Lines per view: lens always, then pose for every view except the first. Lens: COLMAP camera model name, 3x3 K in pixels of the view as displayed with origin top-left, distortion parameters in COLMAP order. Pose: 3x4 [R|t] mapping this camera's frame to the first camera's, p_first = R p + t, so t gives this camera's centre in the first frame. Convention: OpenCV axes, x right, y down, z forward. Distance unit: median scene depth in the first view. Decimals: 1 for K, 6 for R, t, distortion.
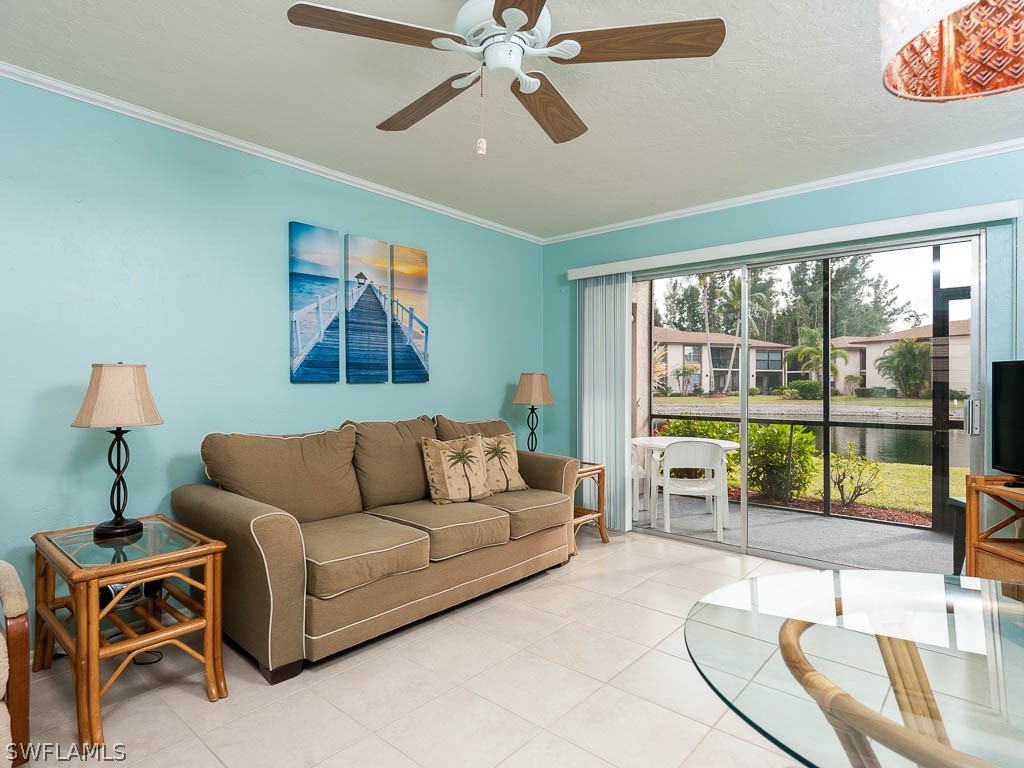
lens RADIAL K [[547.6, 0, 504.1], [0, 547.6, 380.4], [0, 0, 1]] dist [0.002479, 0.001815]
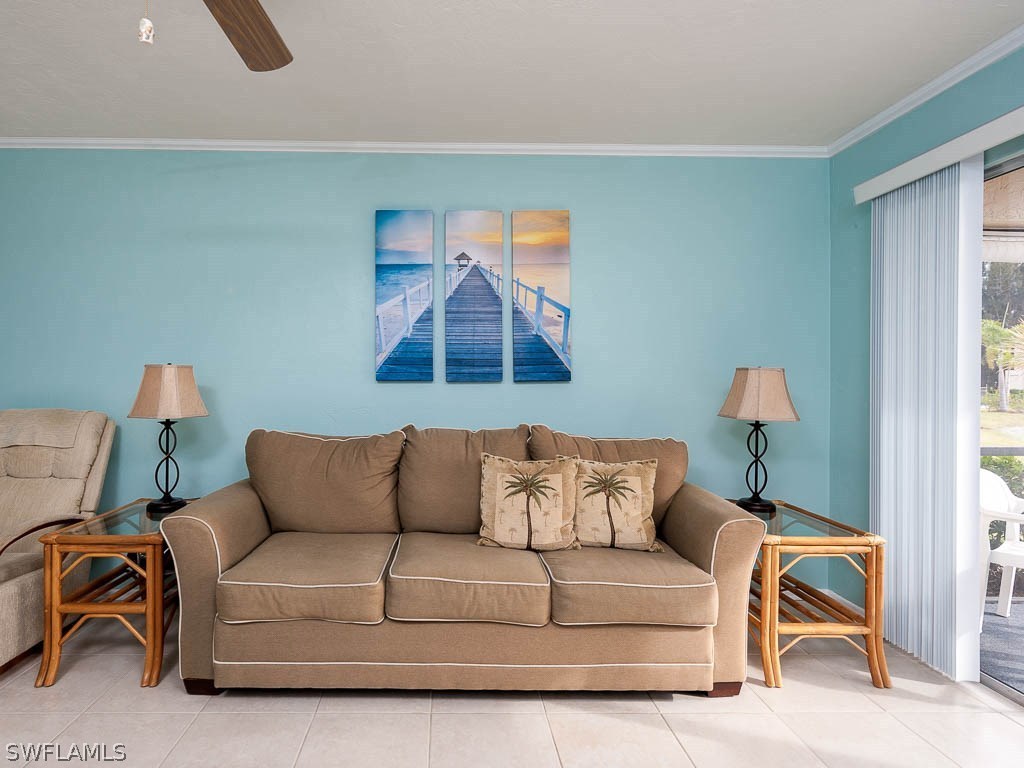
lens RADIAL K [[544.6, 0, 486.8], [0, 544.6, 386.4], [0, 0, 1]] dist [0.002189, -0.001268]
pose [[0.675470, 0.004888, -0.737371, 0.379486], [-0.000518, 0.999981, 0.006154, 0.005552], [0.737387, -0.003775, 0.675460, 0.444770]]
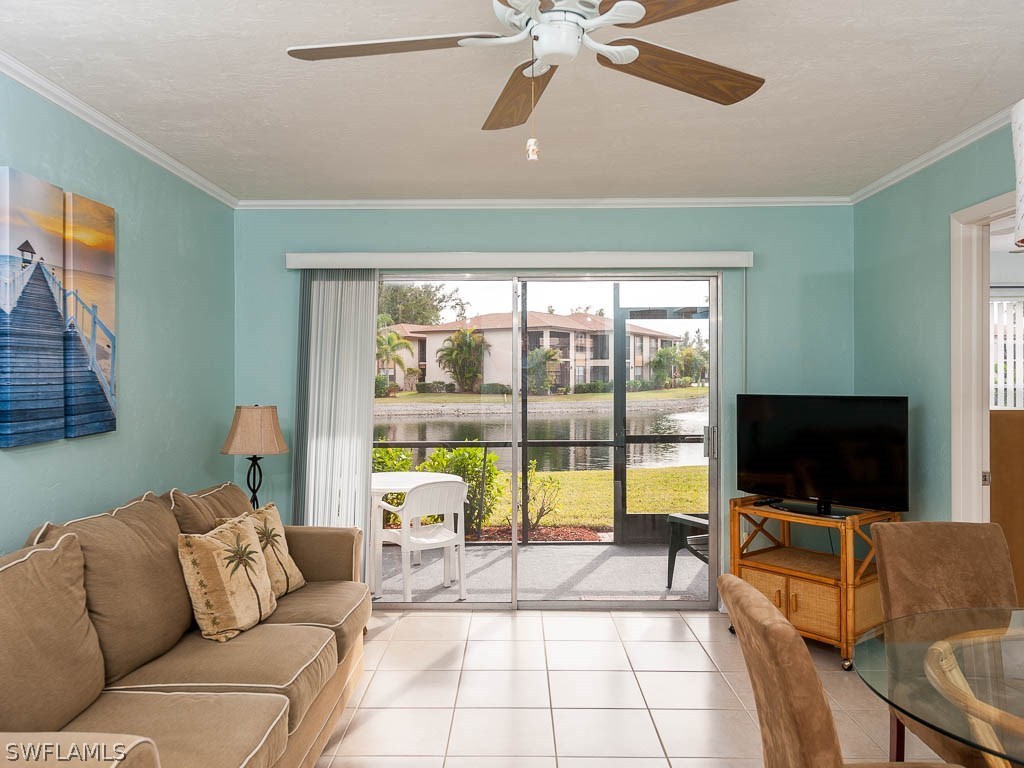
lens RADIAL K [[724.7, 0, 513.2], [0, 724.7, 373.4], [0, 0, 1]] dist [0.015456, 0.002820]
pose [[0.758042, 0.000338, 0.652206, -0.357467], [-0.000789, 1.000000, 0.000400, -0.066286], [-0.652206, -0.000818, 0.758042, 0.146189]]
